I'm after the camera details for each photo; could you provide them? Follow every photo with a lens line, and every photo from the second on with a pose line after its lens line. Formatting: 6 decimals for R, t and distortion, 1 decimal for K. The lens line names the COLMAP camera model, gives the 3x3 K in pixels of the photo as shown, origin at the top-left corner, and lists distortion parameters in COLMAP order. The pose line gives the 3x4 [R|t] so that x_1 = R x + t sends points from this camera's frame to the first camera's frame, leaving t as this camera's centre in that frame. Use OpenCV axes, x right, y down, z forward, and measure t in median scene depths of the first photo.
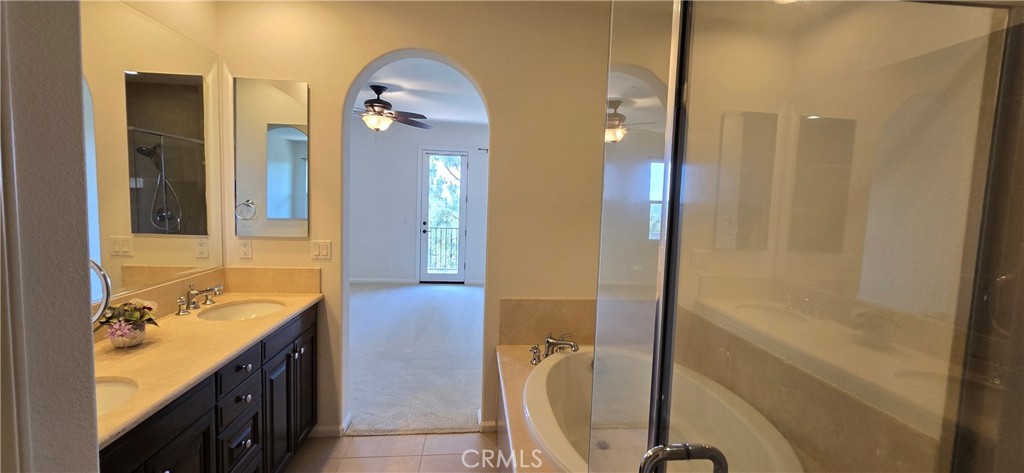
lens RADIAL K [[420.6, 0, 517.5], [0, 420.6, 236.7], [0, 0, 1]] dist [0.000357, -0.000227]
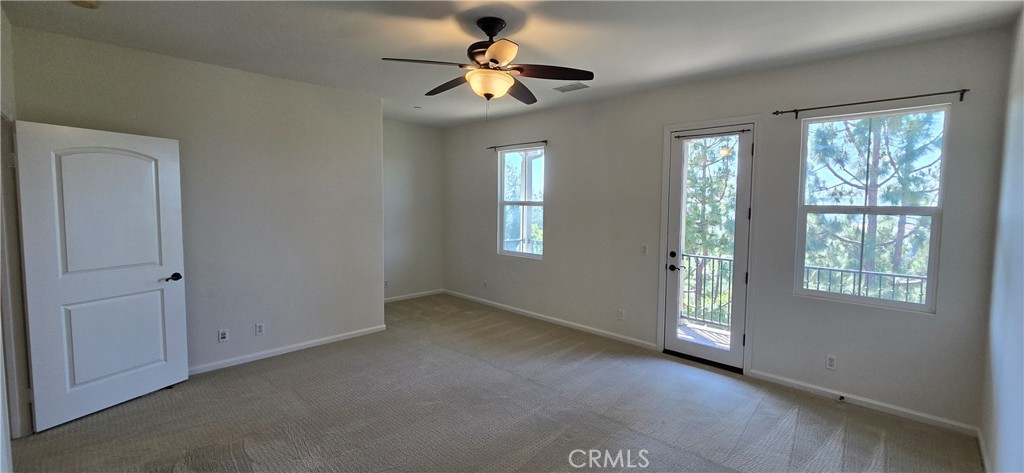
lens RADIAL K [[420.6, 0, 512.9], [0, 420.6, 233.8], [0, 0, 1]] dist [0.000357, -0.000227]
pose [[0.642530, 0.029362, -0.765698, 0.233297], [-0.059763, 0.998142, -0.011874, -0.103517], [0.763927, 0.053389, 0.643091, 1.130230]]
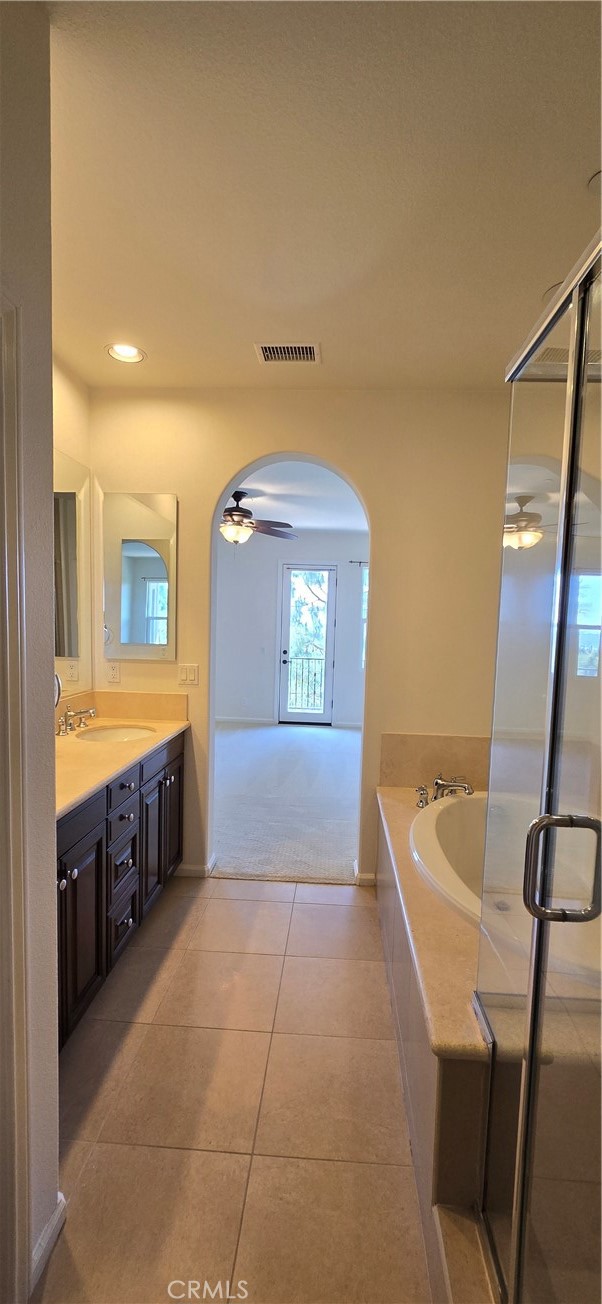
lens RADIAL K [[535.7, 0, 317.3], [0, 535.7, 676.5], [0, 0, 1]] dist [0.000357, -0.000227]
pose [[0.989899, 0.005421, -0.141673, -0.015695], [-0.004658, 0.999973, 0.005711, 0.026057], [0.141701, -0.004994, 0.989897, -0.118032]]
